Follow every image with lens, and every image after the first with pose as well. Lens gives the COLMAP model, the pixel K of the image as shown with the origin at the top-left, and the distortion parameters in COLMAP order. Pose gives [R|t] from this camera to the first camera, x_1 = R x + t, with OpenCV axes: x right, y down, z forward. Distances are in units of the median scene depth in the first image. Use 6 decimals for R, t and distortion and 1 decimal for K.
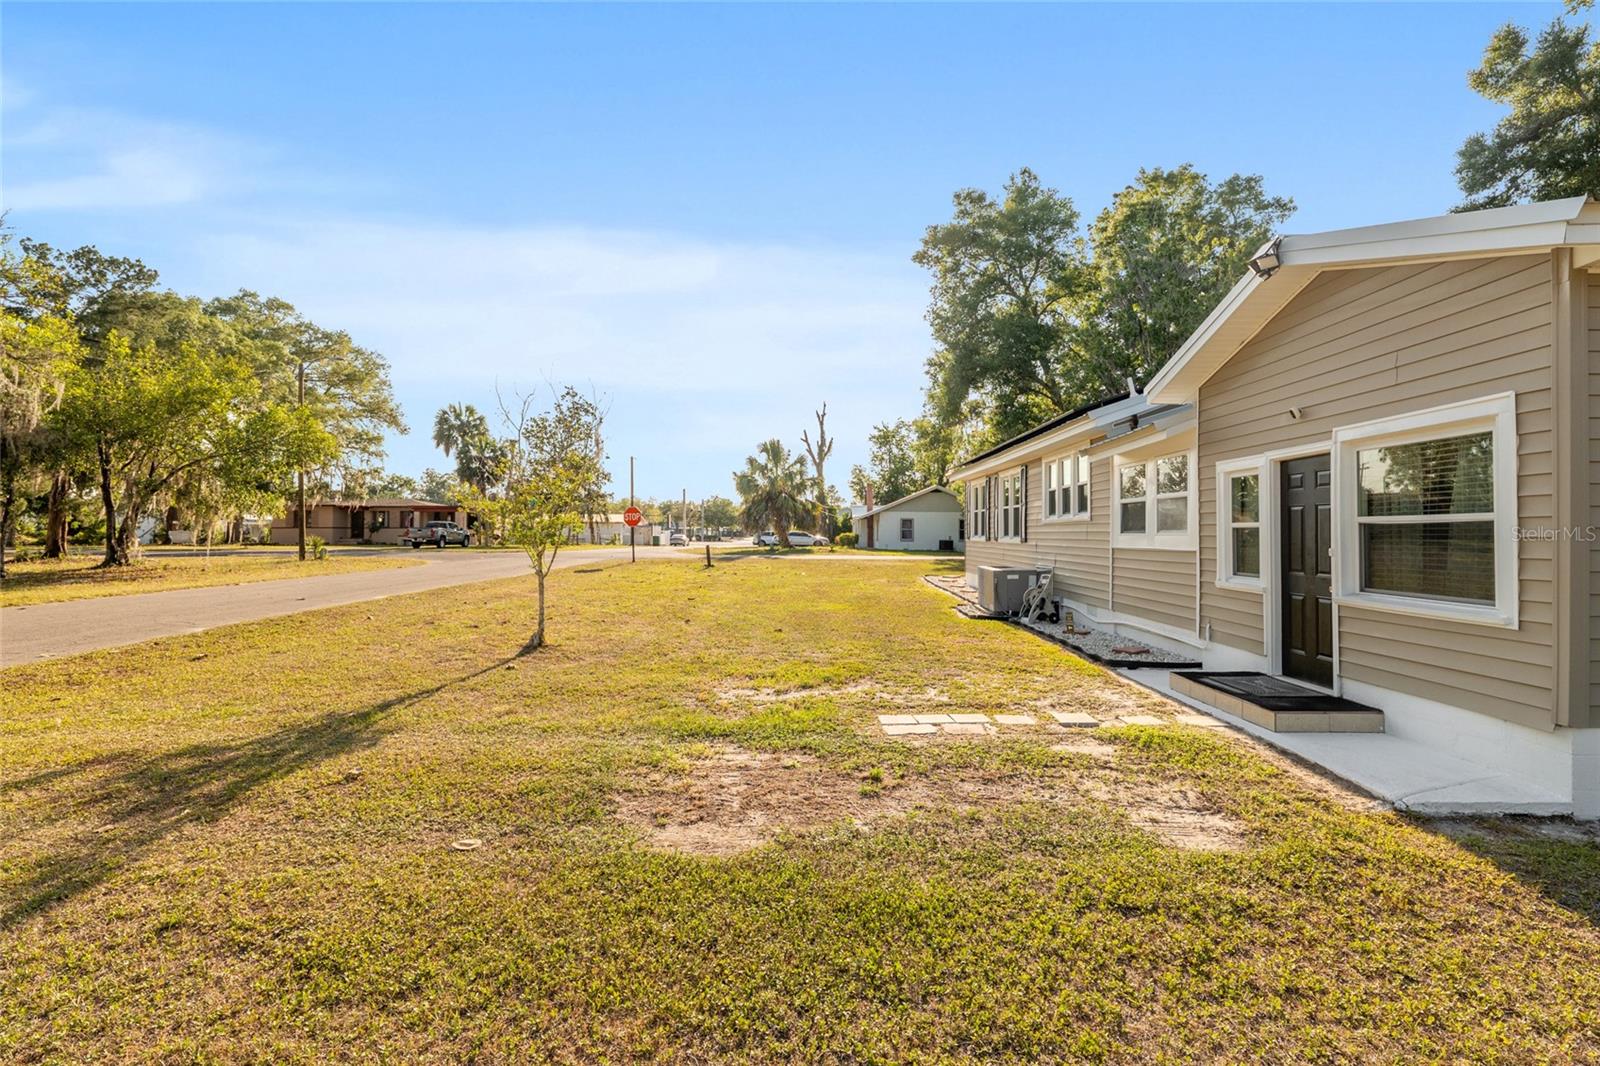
lens RADIAL K [[735.6, 0, 799.9], [0, 735.6, 532.1], [0, 0, 1]] dist [0.008444, -0.000217]
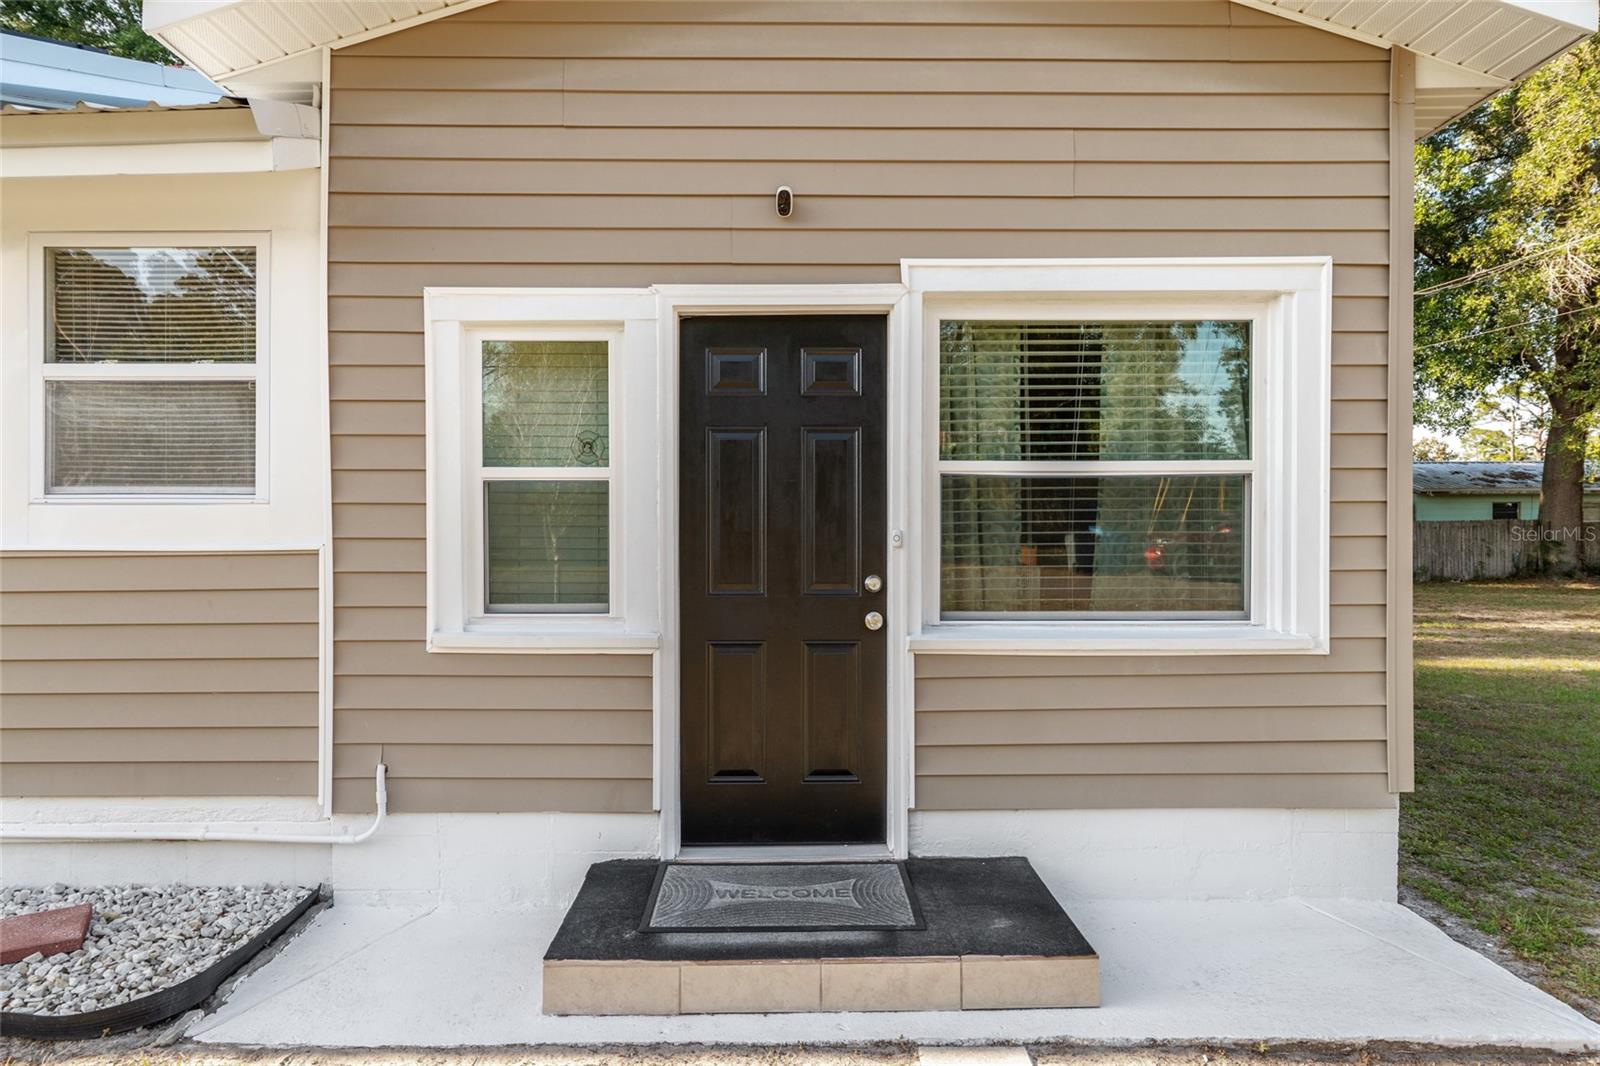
lens RADIAL K [[1012.1, 0, 797.8], [0, 1012.1, 522.0], [0, 0, 1]] dist [0.007932, 0.000947]
pose [[-0.022696, -0.012613, 0.999663, 0.113542], [-0.001714, 0.999919, 0.012577, 0.009847], [-0.999741, -0.001428, -0.022716, 1.077303]]
